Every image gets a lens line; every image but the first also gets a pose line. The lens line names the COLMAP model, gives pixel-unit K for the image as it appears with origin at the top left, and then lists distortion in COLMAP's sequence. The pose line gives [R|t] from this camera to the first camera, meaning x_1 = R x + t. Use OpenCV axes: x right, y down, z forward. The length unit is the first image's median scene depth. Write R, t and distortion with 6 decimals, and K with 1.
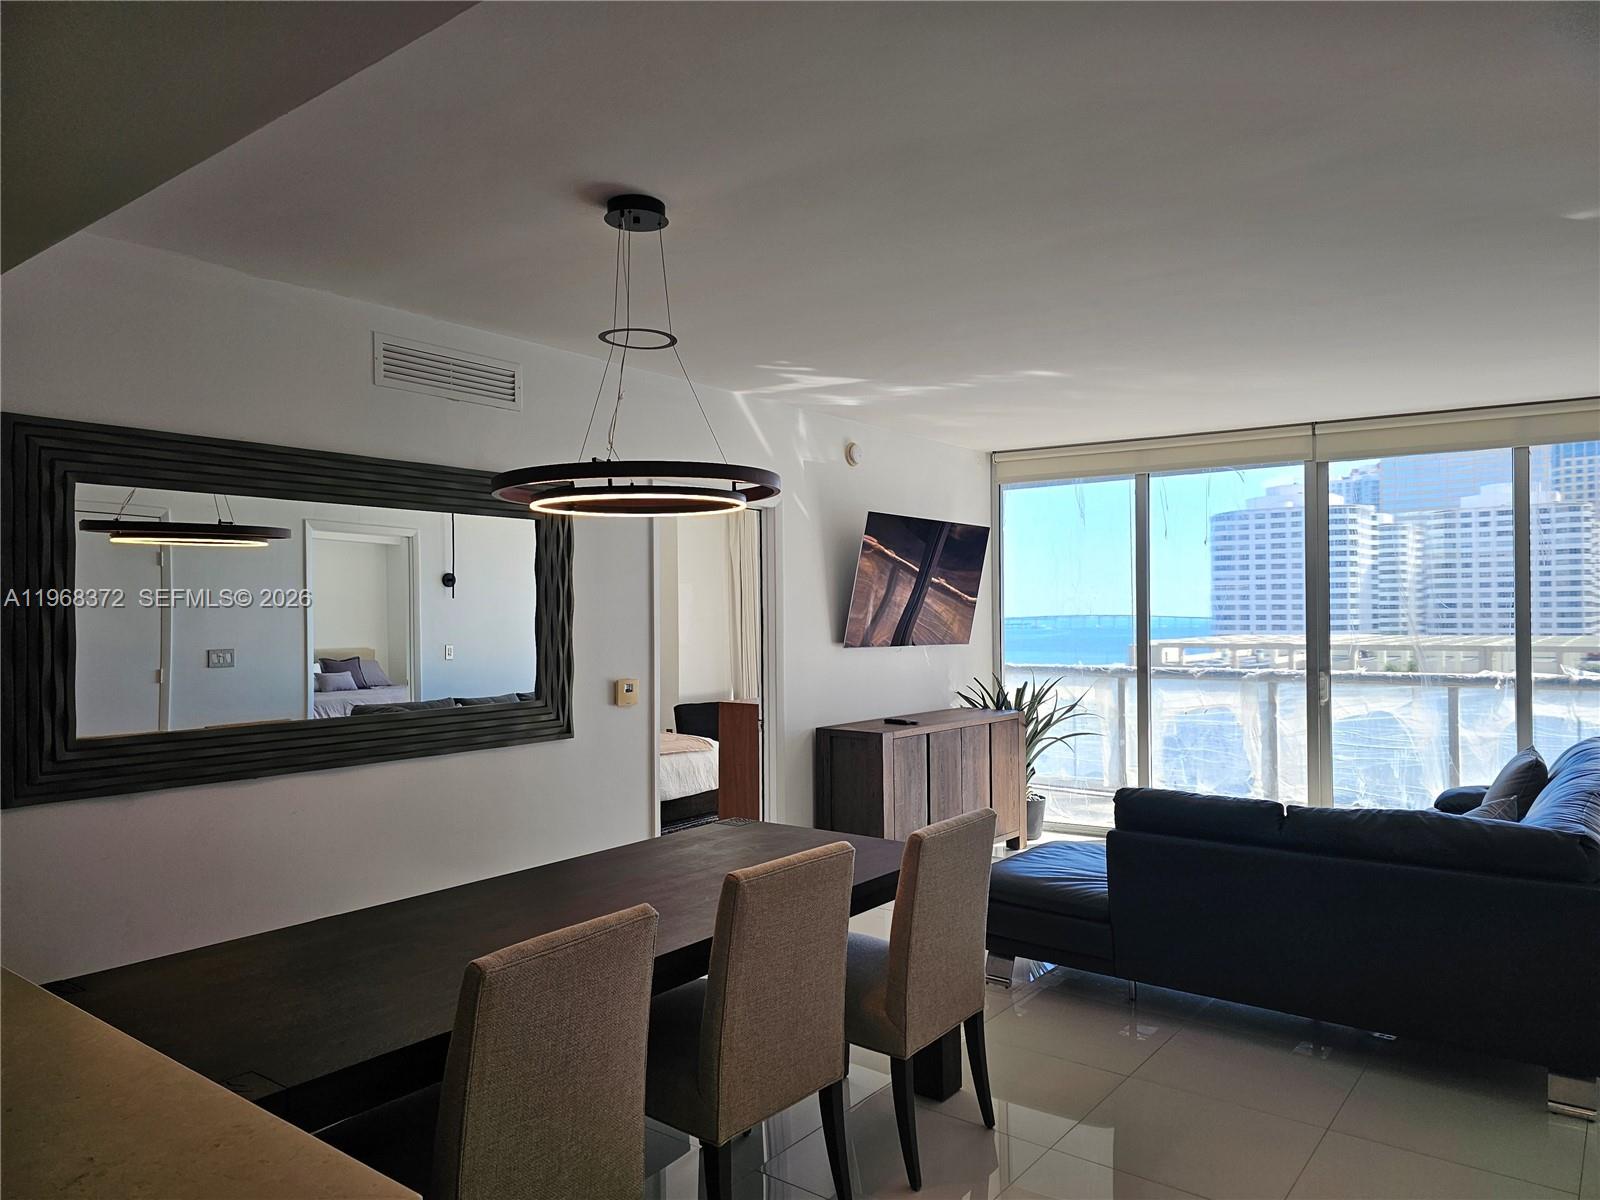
lens RADIAL K [[1082.2, 0, 800.9], [0, 1082.2, 608.3], [0, 0, 1]] dist [0.001175, -0.001279]
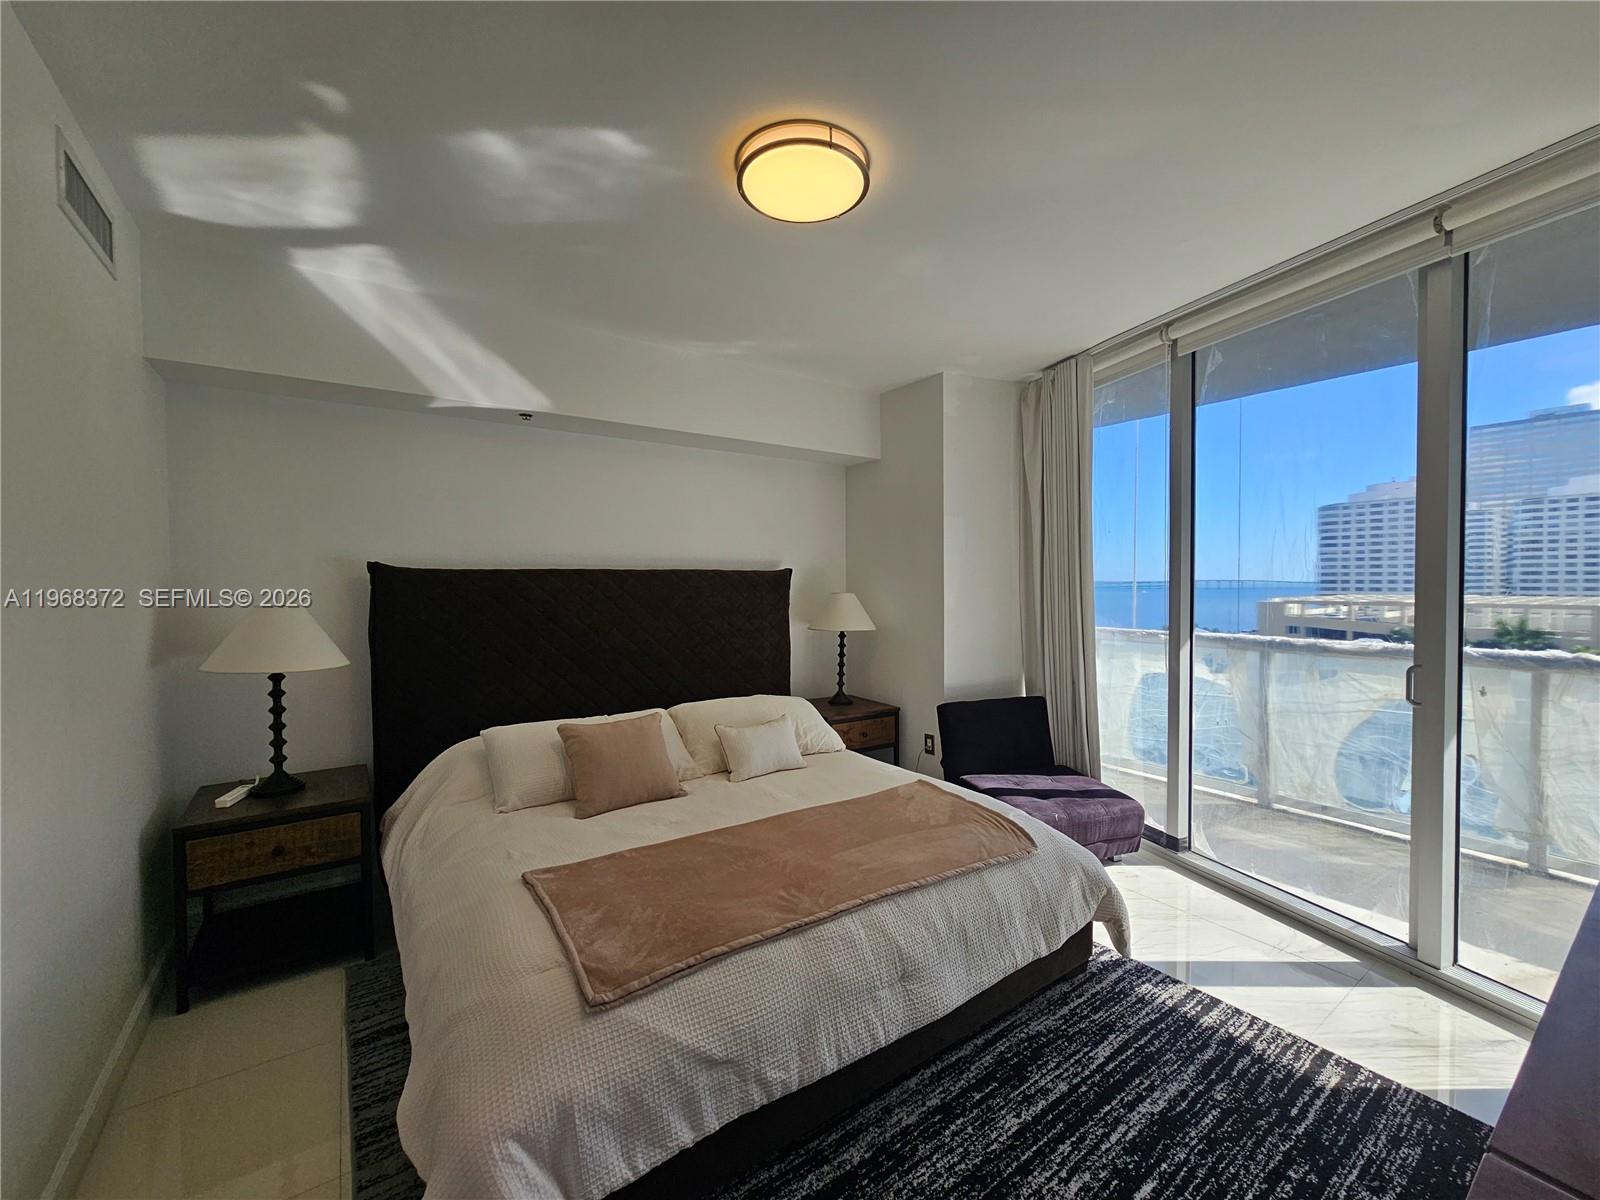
lens RADIAL K [[651.3, 0, 802.3], [0, 651.3, 596.8], [0, 0, 1]] dist [-0.000549, -0.000330]
pose [[0.956676, 0.010143, -0.290980, -0.128401], [-0.000506, 0.999449, 0.033175, 0.018873], [0.291156, -0.031590, 0.956154, 0.949683]]
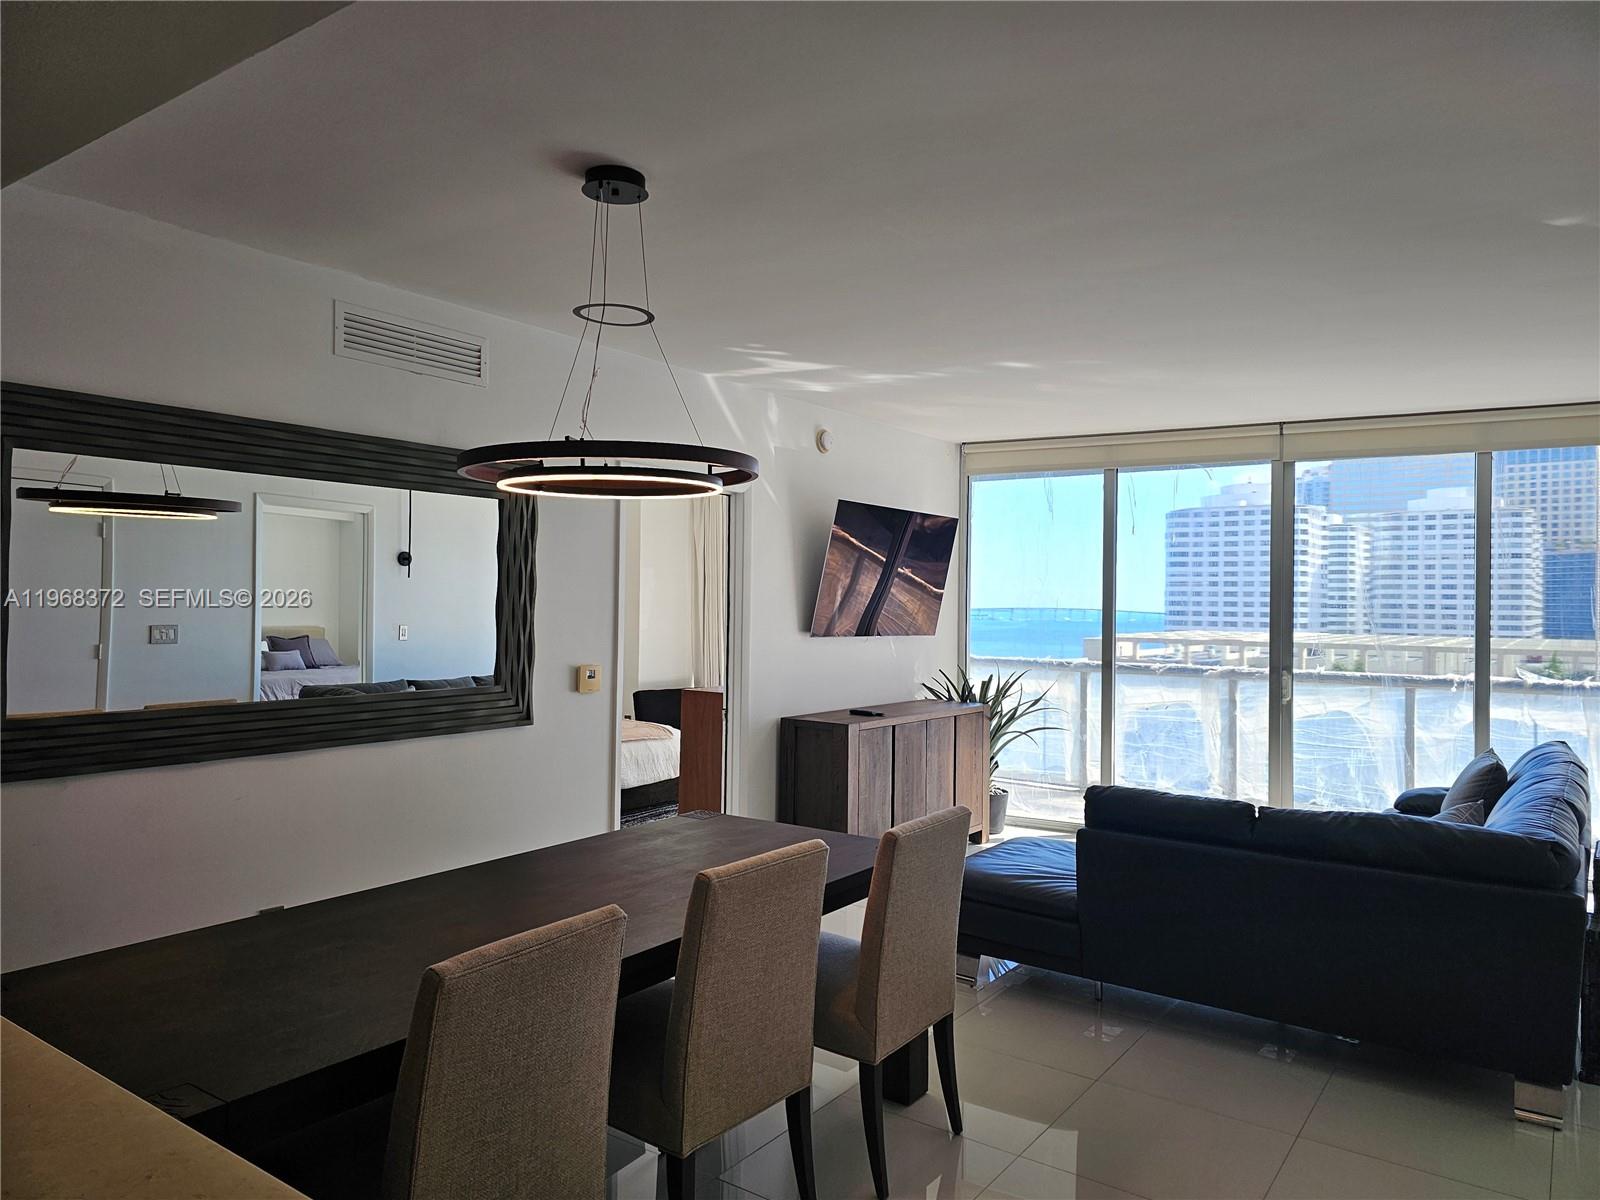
lens RADIAL K [[1083.6, 0, 801.1], [0, 1083.6, 589.7], [0, 0, 1]] dist [0.003608, -0.001456]
pose [[0.999000, 0.022193, 0.038815, -0.007772], [-0.021989, 0.999742, -0.005660, -0.000886], [-0.038931, 0.004801, 0.999230, 0.013734]]
